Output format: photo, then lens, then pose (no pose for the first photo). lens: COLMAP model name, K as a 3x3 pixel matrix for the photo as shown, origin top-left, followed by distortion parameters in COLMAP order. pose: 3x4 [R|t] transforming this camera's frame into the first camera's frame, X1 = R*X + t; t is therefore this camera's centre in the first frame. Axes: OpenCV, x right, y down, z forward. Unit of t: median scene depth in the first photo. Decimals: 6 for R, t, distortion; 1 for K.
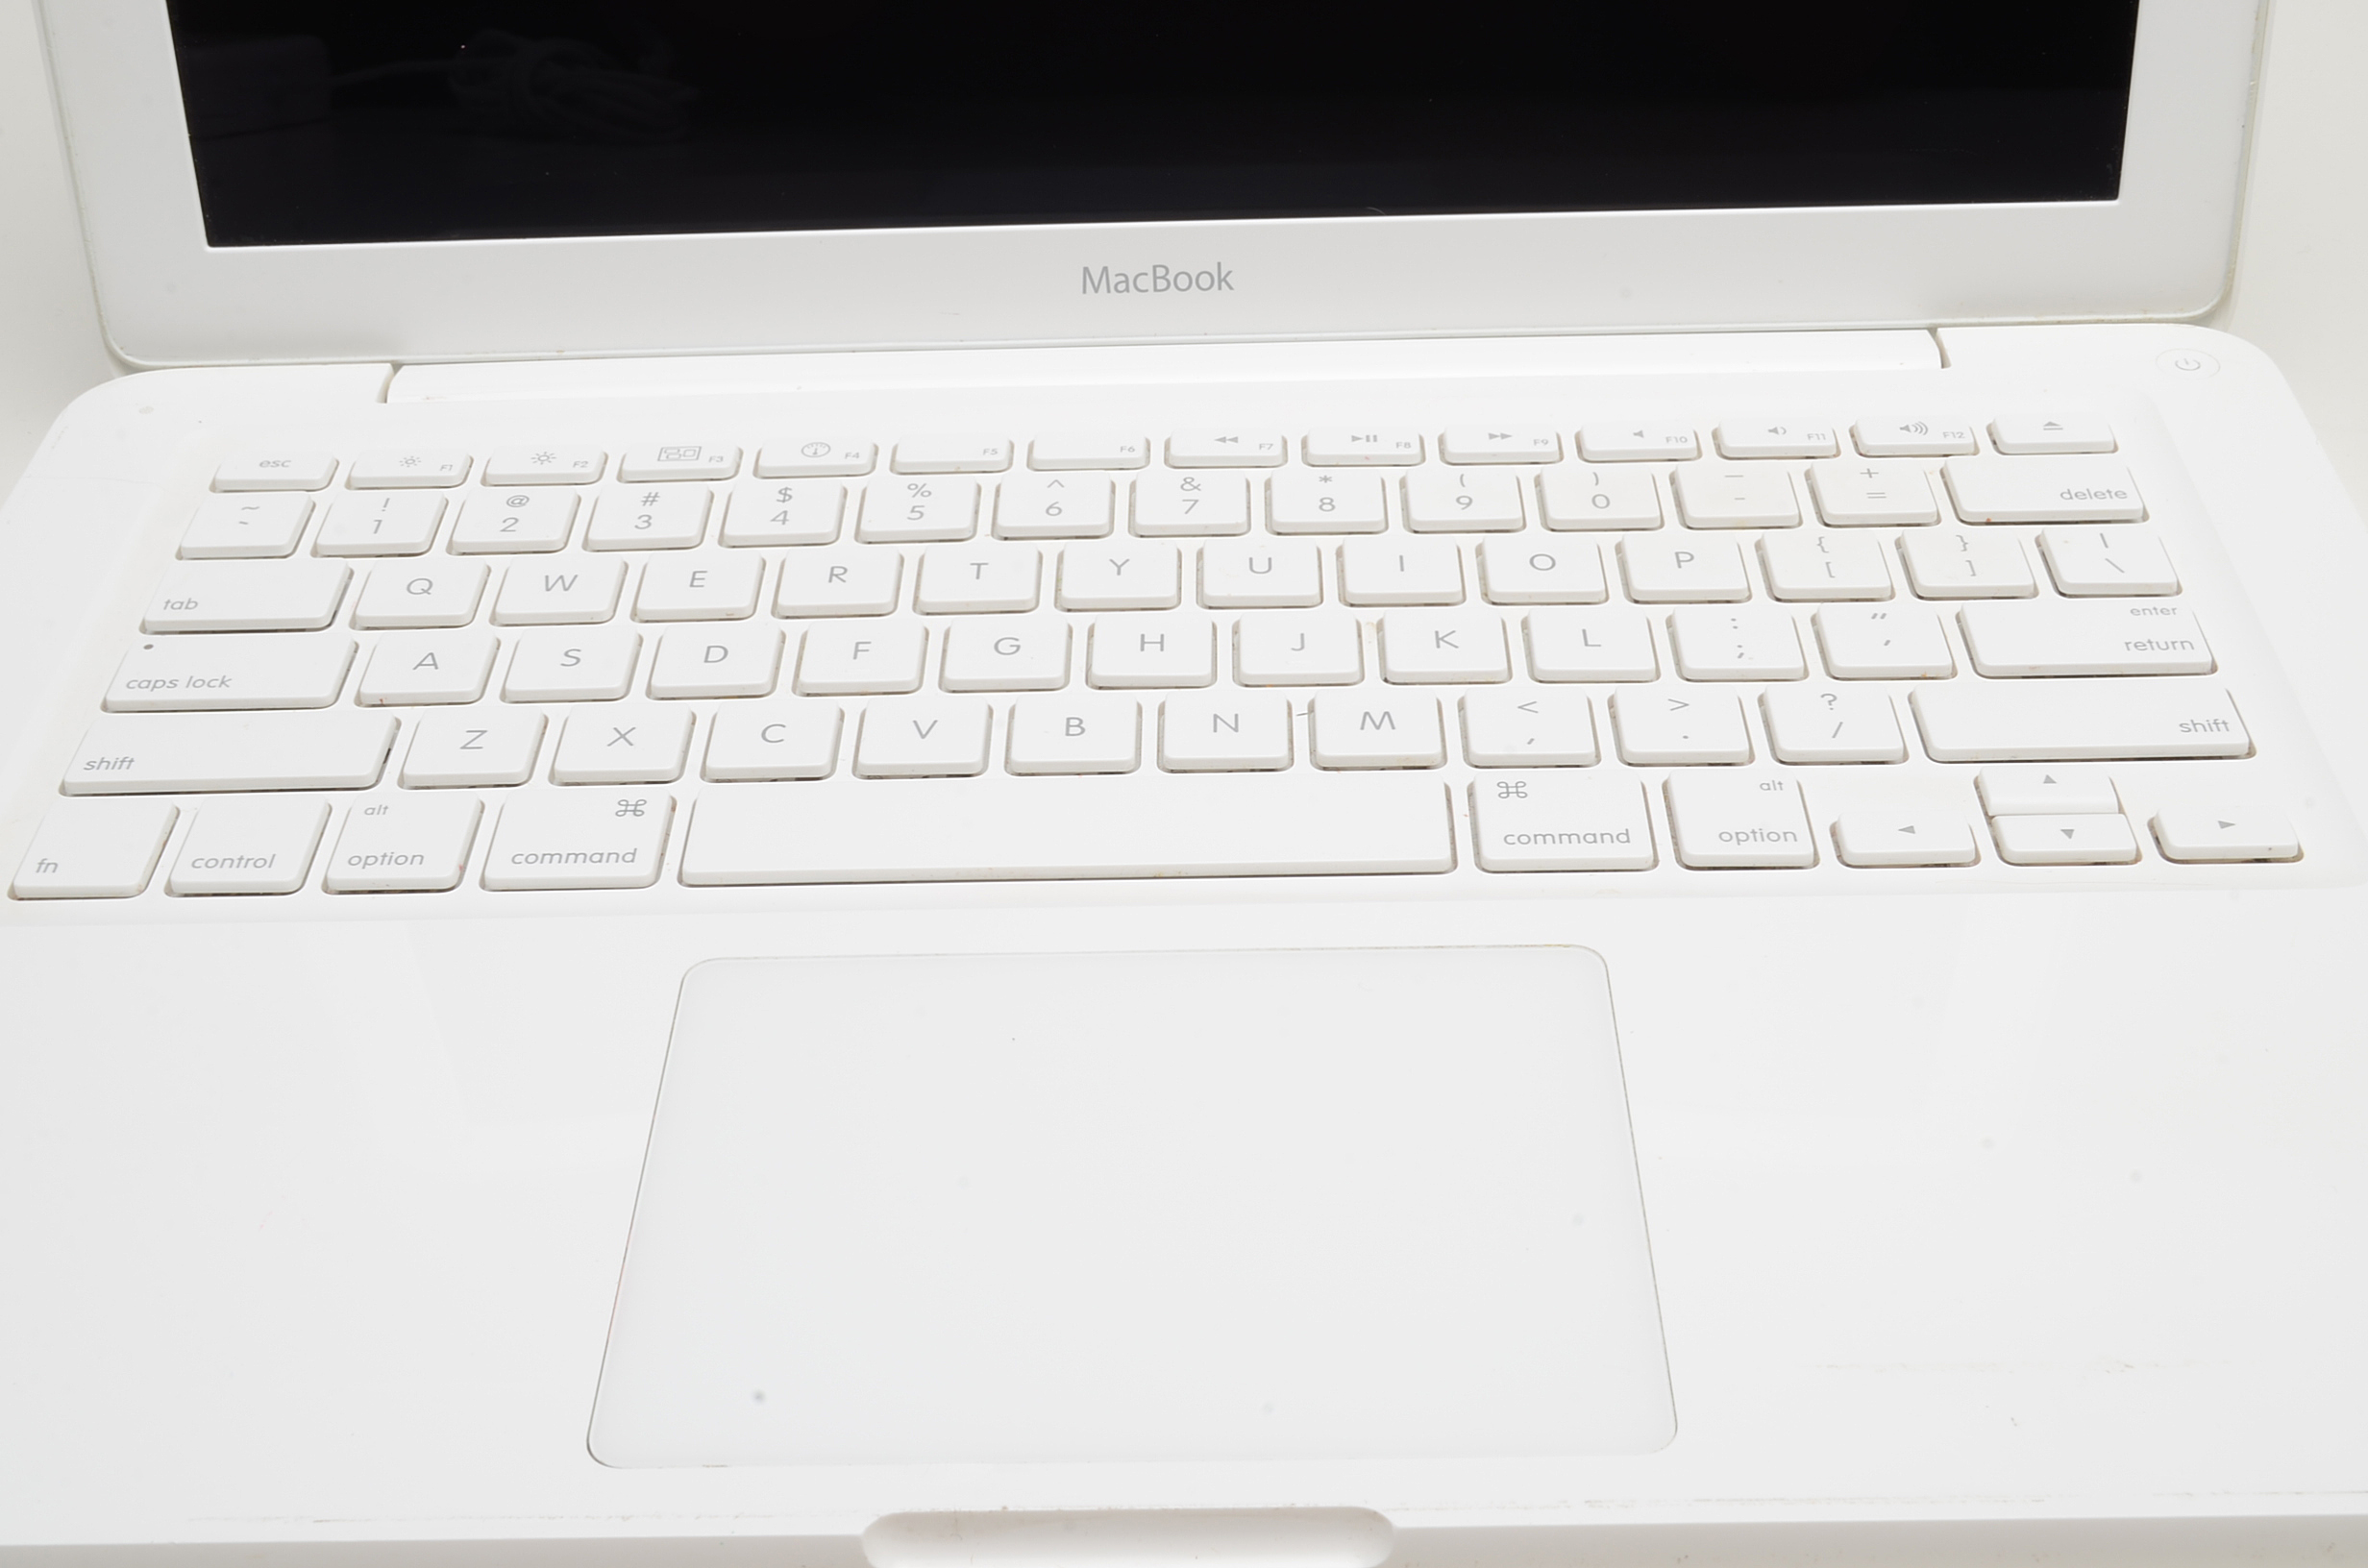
lens RADIAL K [[3283.6, 0, 1185.7], [0, 3283.6, 784.5], [0, 0, 1]] dist [-0.014005, 0.000000]
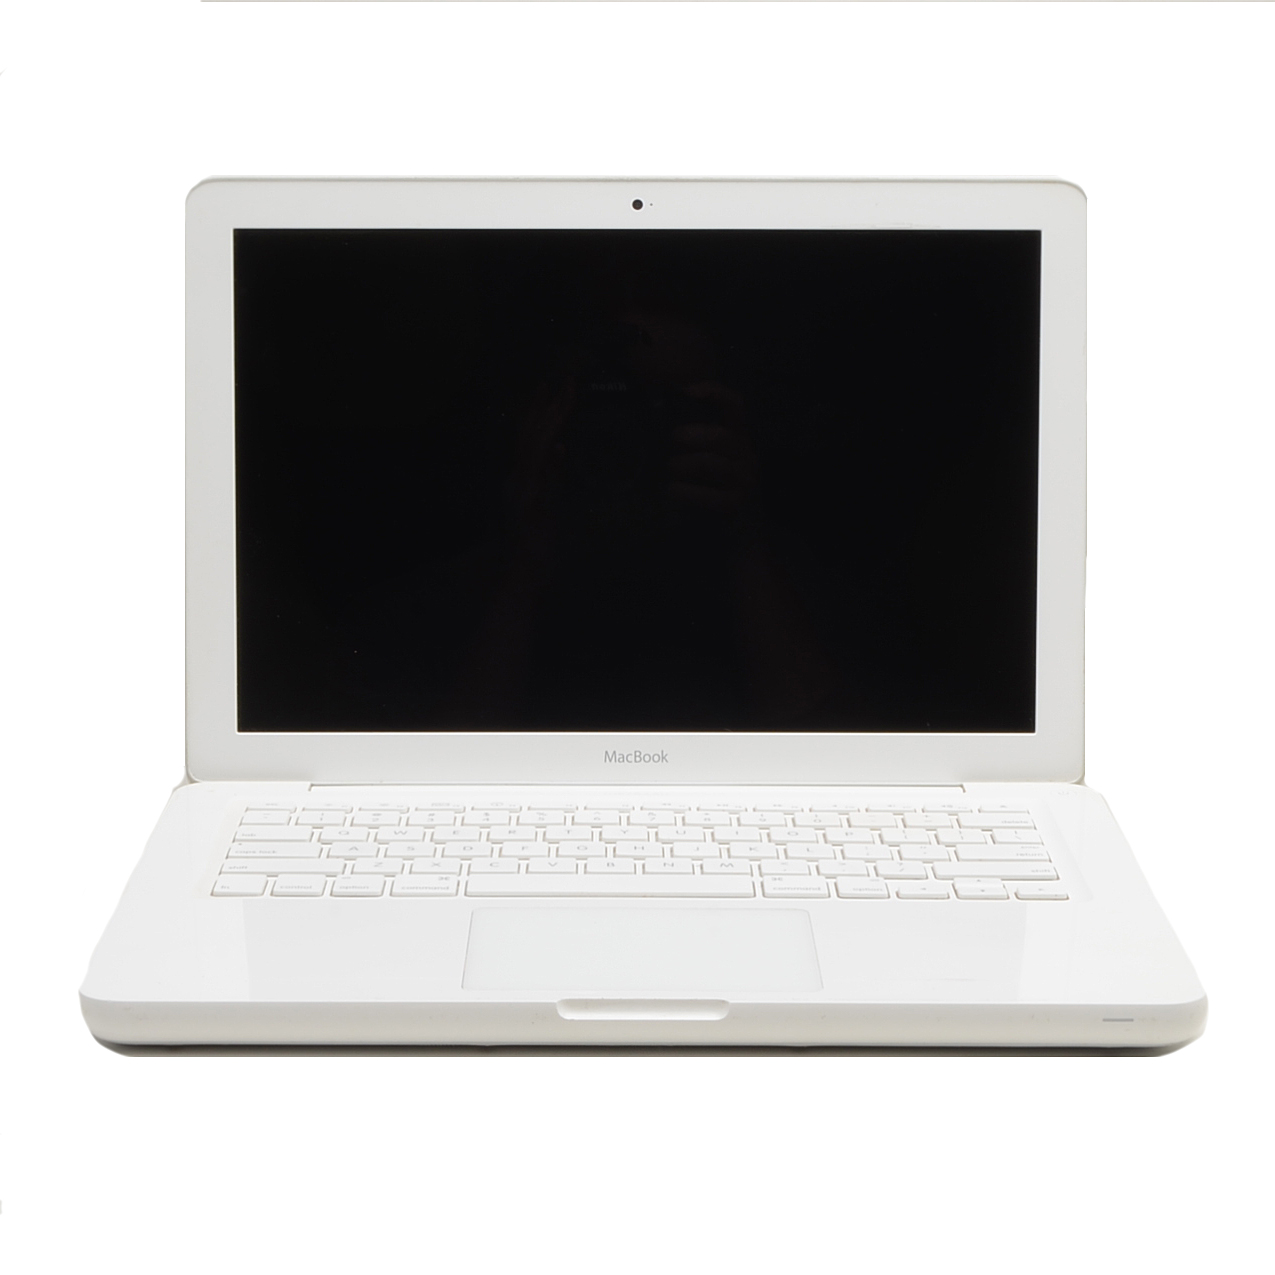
lens RADIAL K [[2314.9, 0, 637.3], [0, 2314.9, 637.3], [0, 0, 1]] dist [0.012539, 0.000000]
pose [[0.999463, 0.030050, 0.013098, -0.037007], [-0.023680, 0.938153, -0.345410, 0.393112], [-0.022668, 0.344914, 0.938360, -0.691216]]
